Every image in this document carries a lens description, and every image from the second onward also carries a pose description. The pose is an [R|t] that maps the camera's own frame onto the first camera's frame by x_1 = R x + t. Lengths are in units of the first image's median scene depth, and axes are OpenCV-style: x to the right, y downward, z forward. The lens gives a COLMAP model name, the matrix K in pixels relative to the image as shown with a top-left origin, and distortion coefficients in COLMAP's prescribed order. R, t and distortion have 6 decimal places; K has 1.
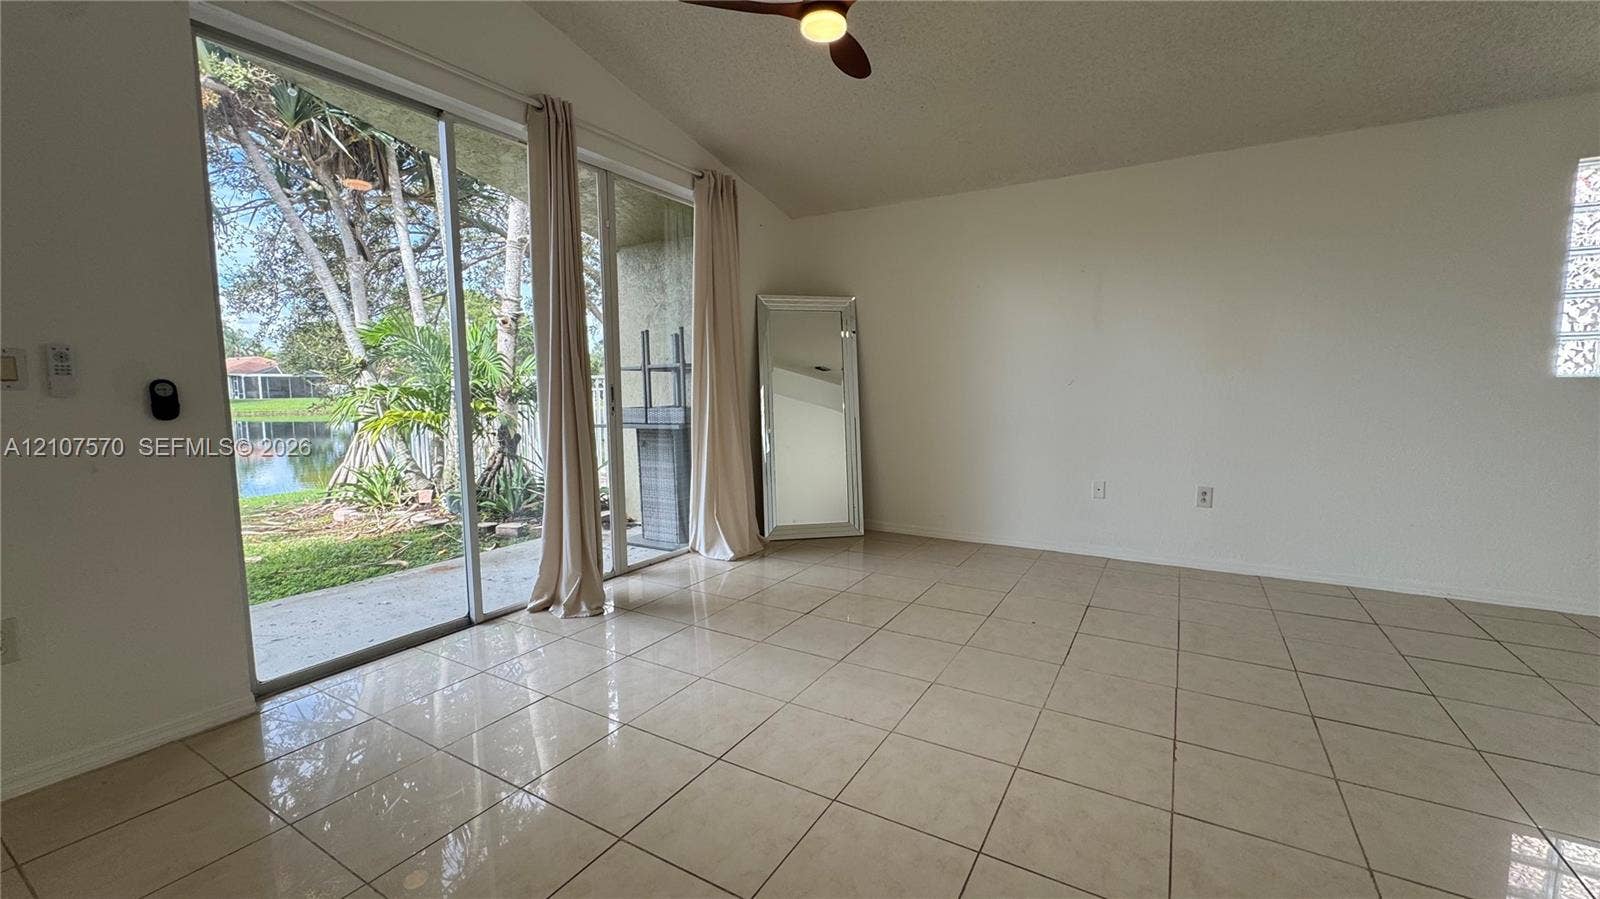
lens RADIAL K [[636.0, 0, 801.8], [0, 636.0, 447.3], [0, 0, 1]] dist [-0.000067, 0.000163]
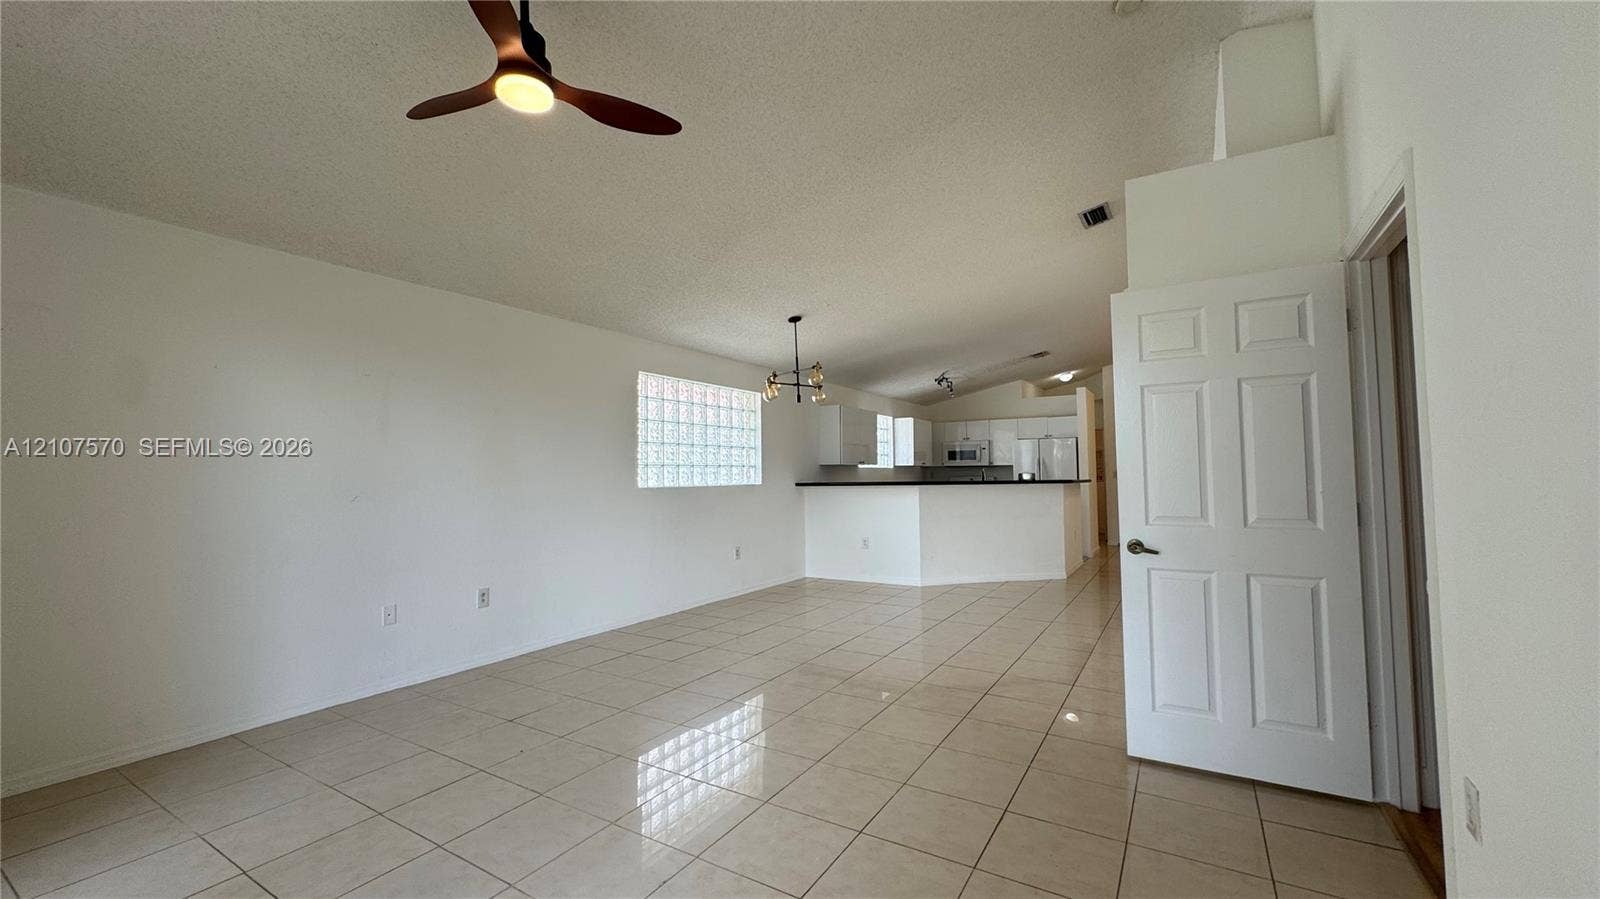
lens RADIAL K [[636.0, 0, 801.8], [0, 636.0, 447.3], [0, 0, 1]] dist [-0.000067, 0.000163]
pose [[0.013834, 0.054146, 0.998437, -0.591810], [0.118208, 0.991442, -0.055405, -0.067865], [-0.992892, 0.118790, 0.007315, 0.525840]]
